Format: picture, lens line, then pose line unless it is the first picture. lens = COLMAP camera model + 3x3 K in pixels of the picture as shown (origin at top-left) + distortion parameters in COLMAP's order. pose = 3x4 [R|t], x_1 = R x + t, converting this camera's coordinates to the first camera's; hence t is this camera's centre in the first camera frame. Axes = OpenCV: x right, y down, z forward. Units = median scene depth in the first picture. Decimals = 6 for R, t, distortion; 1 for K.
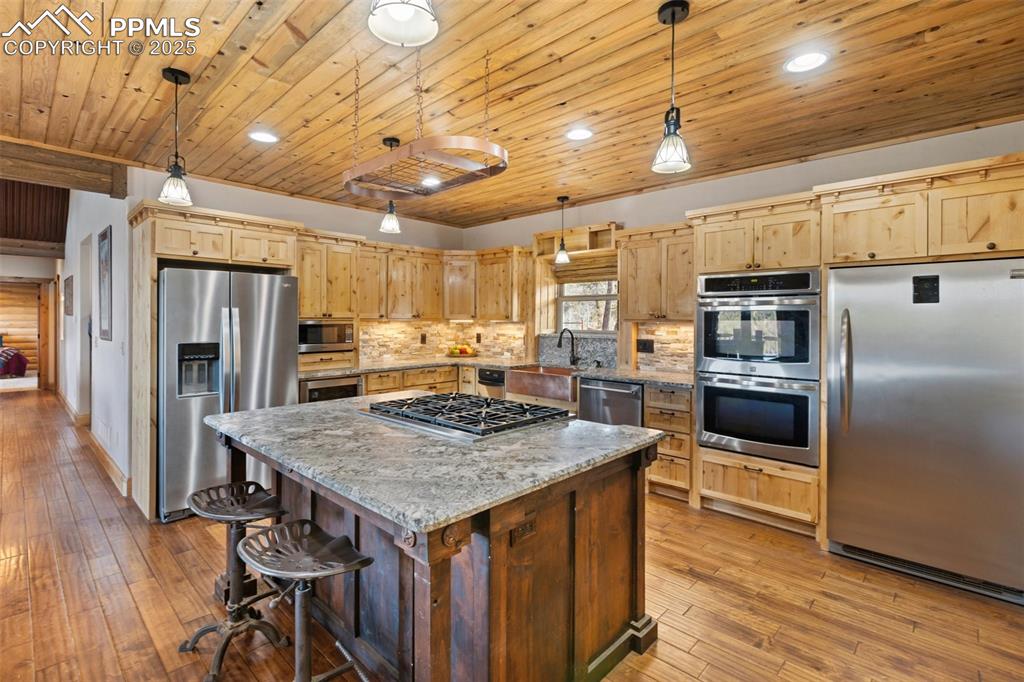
lens RADIAL K [[468.3, 0, 510.2], [0, 468.3, 326.9], [0, 0, 1]] dist [-0.001285, 0.000120]
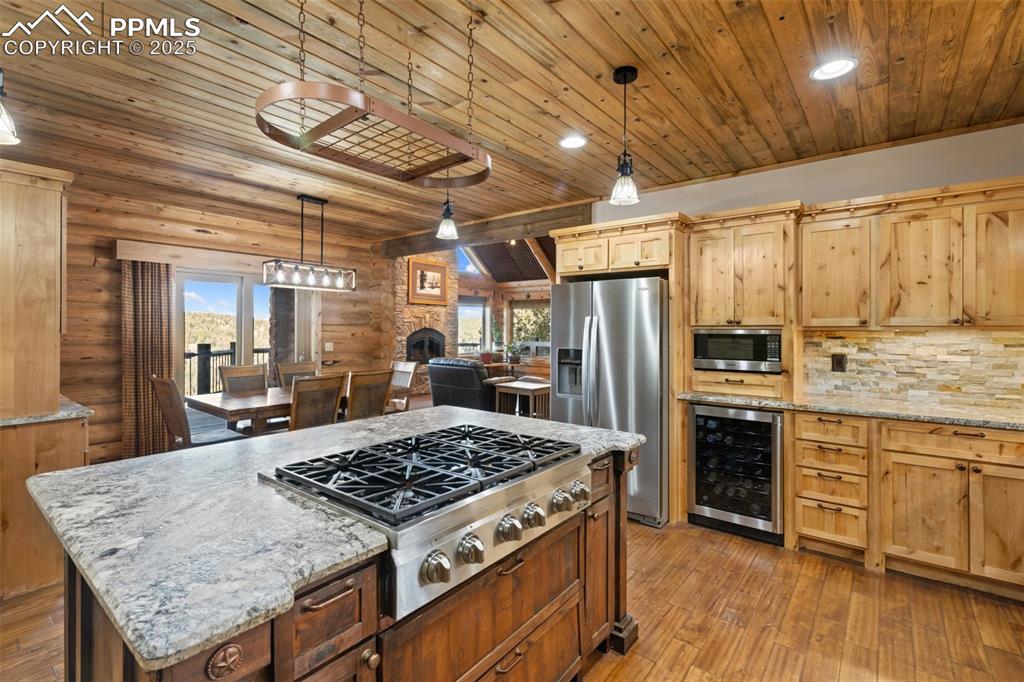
lens RADIAL K [[468.3, 0, 510.2], [0, 468.3, 326.9], [0, 0, 1]] dist [-0.001285, 0.000120]
pose [[0.082138, -0.003365, -0.996615, 0.320467], [-0.018318, 0.999820, -0.004885, -0.006891], [0.996453, 0.018657, 0.082062, 0.572221]]
